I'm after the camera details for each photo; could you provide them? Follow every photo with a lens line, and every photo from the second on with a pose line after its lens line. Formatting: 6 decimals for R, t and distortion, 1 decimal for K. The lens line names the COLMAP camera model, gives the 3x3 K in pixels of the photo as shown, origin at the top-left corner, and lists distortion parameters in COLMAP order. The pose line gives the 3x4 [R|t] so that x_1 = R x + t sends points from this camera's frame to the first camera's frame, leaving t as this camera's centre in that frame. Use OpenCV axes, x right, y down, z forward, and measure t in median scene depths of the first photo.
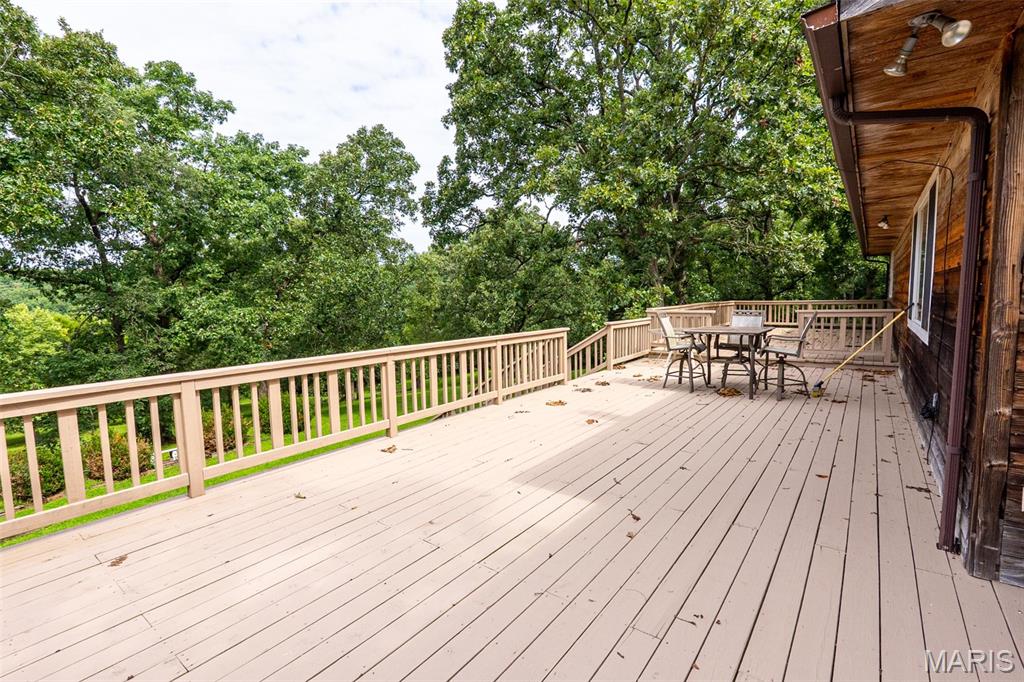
lens RADIAL K [[469.6, 0, 513.1], [0, 469.6, 341.8], [0, 0, 1]] dist [-0.006526, 0.000116]
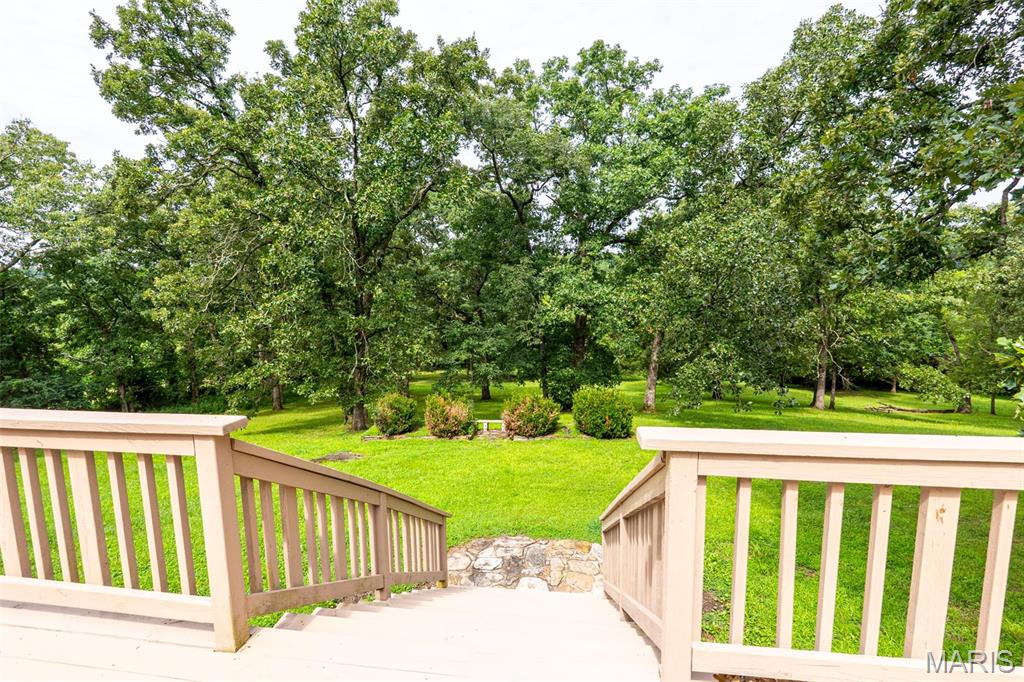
lens RADIAL K [[469.6, 0, 513.1], [0, 469.6, 341.8], [0, 0, 1]] dist [-0.006526, 0.000116]
pose [[0.480129, 0.119560, -0.869012, 0.149500], [-0.077162, 0.992584, 0.093929, -0.041010], [0.873797, 0.021956, 0.485794, 0.404385]]
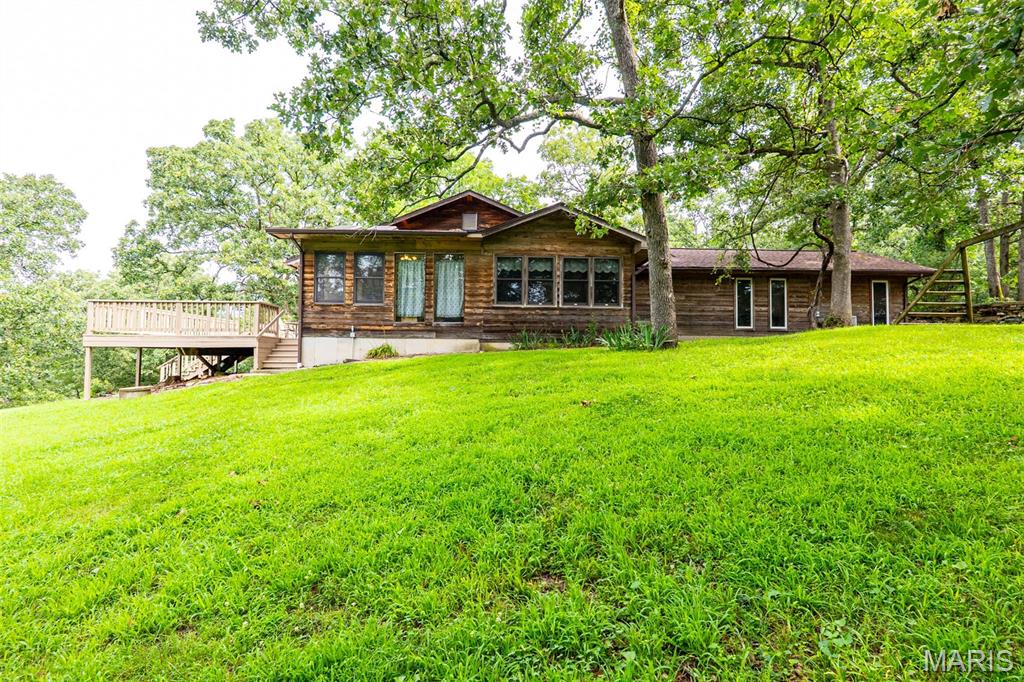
lens RADIAL K [[469.6, 0, 513.1], [0, 469.6, 341.8], [0, 0, 1]] dist [-0.006526, 0.000116]
pose [[0.787923, 0.040999, 0.614408, -0.096294], [0.040817, 0.992109, -0.118547, 0.166875], [-0.614420, 0.118484, 0.780032, -0.711286]]
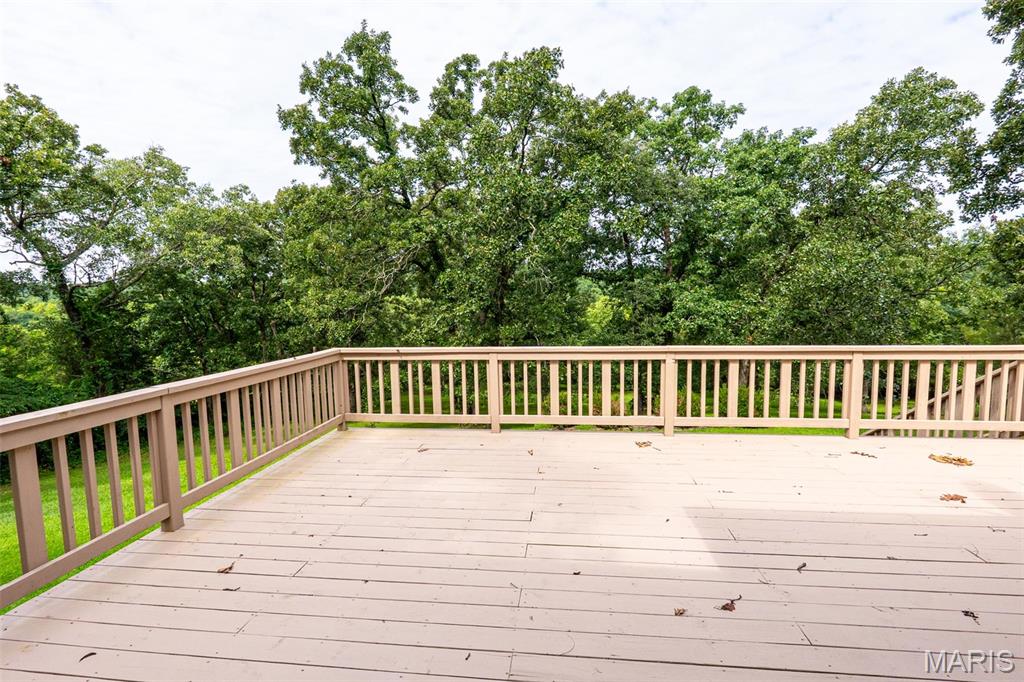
lens RADIAL K [[469.6, 0, 513.1], [0, 469.6, 341.8], [0, 0, 1]] dist [-0.006526, 0.000116]
pose [[0.512263, 0.088764, -0.854229, 0.097267], [-0.074869, 0.995473, 0.058544, -0.006797], [0.855559, 0.033966, 0.516590, 0.047997]]
